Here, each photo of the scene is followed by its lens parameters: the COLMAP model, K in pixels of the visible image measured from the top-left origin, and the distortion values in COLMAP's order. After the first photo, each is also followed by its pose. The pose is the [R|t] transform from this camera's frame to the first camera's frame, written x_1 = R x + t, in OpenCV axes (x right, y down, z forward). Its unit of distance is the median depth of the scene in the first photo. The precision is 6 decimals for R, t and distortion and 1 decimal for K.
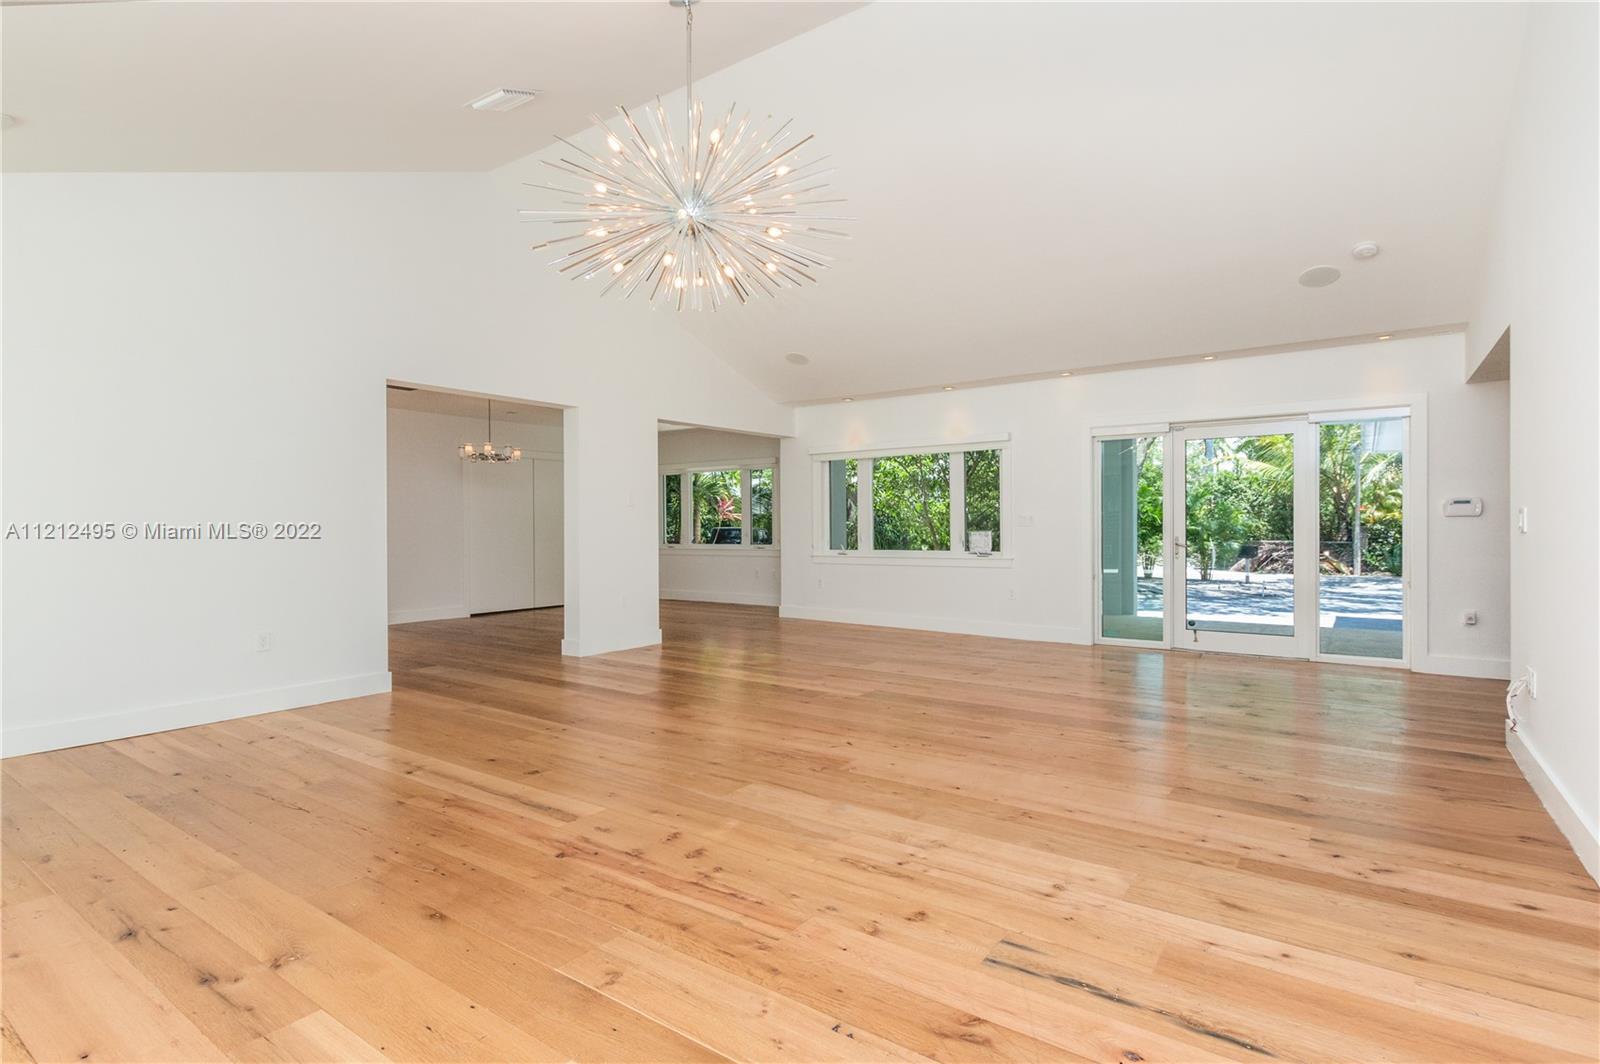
lens RADIAL K [[773.0, 0, 800.0], [0, 773.0, 532.0], [0, 0, 1]] dist [0.006325, -0.000017]
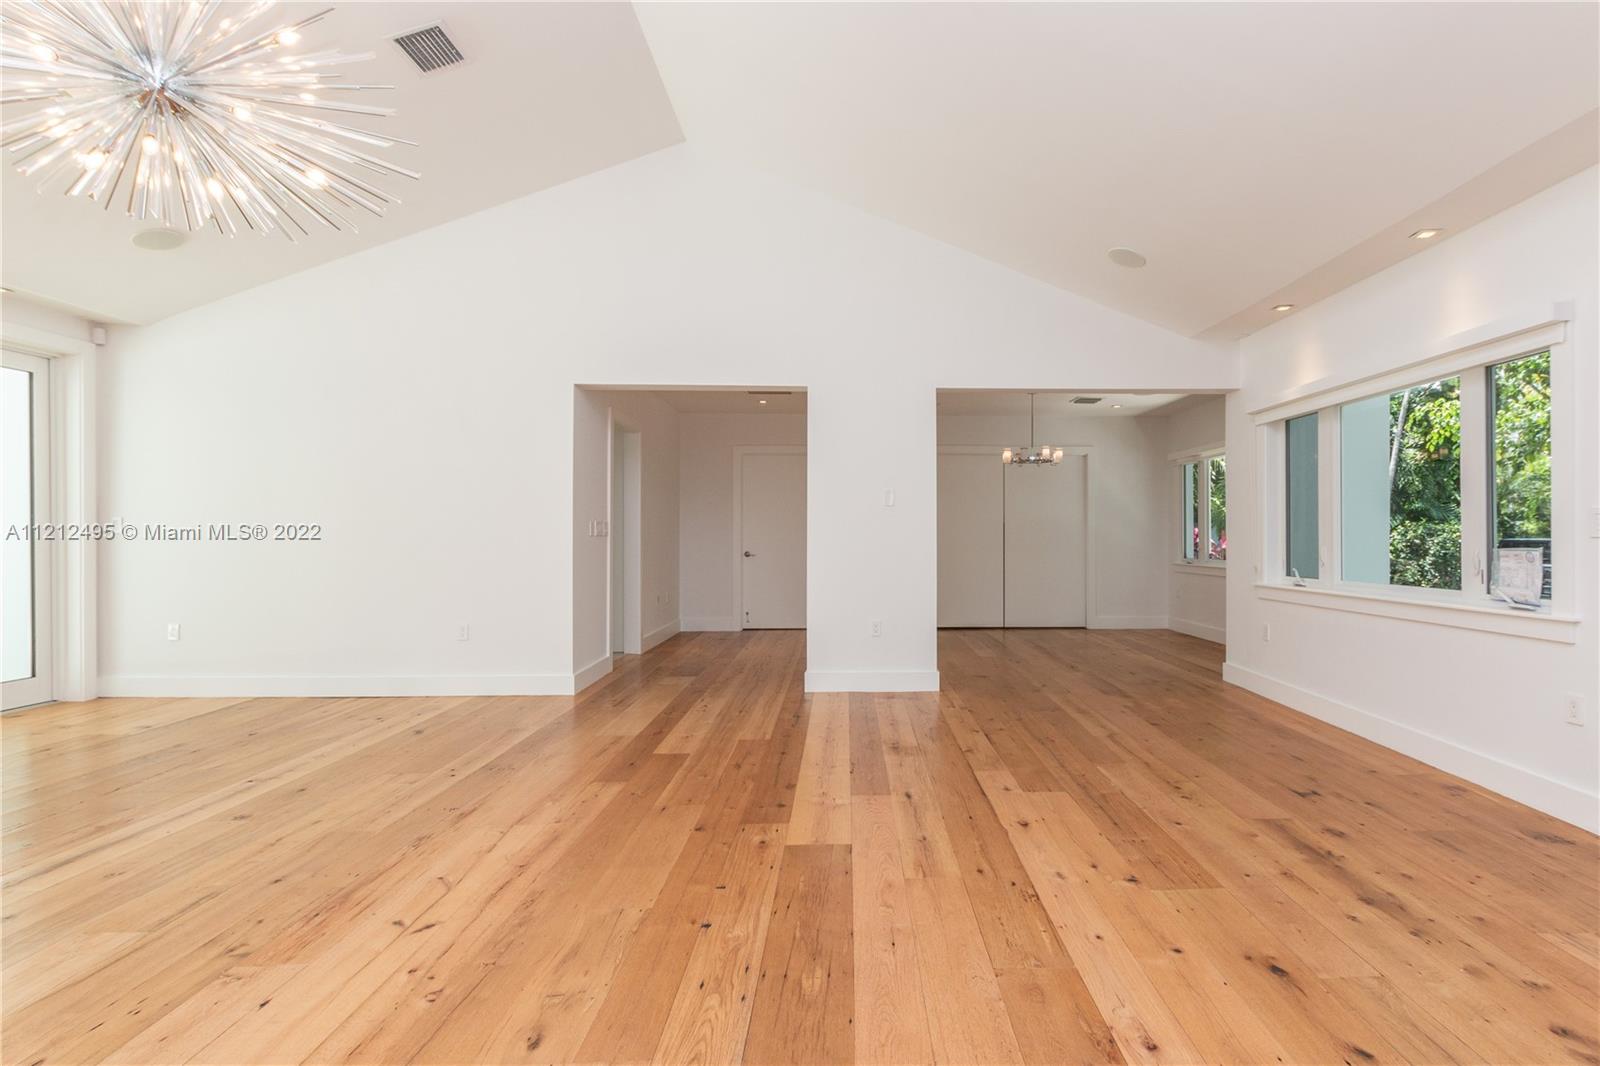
lens RADIAL K [[795.0, 0, 800.0], [0, 795.0, 533.0], [0, 0, 1]] dist [-0.000236, -0.000033]
pose [[0.615971, 0.001282, -0.787768, 0.364631], [-0.009935, 0.999932, -0.006141, -0.002746], [0.787707, 0.011609, 0.615941, 0.468333]]
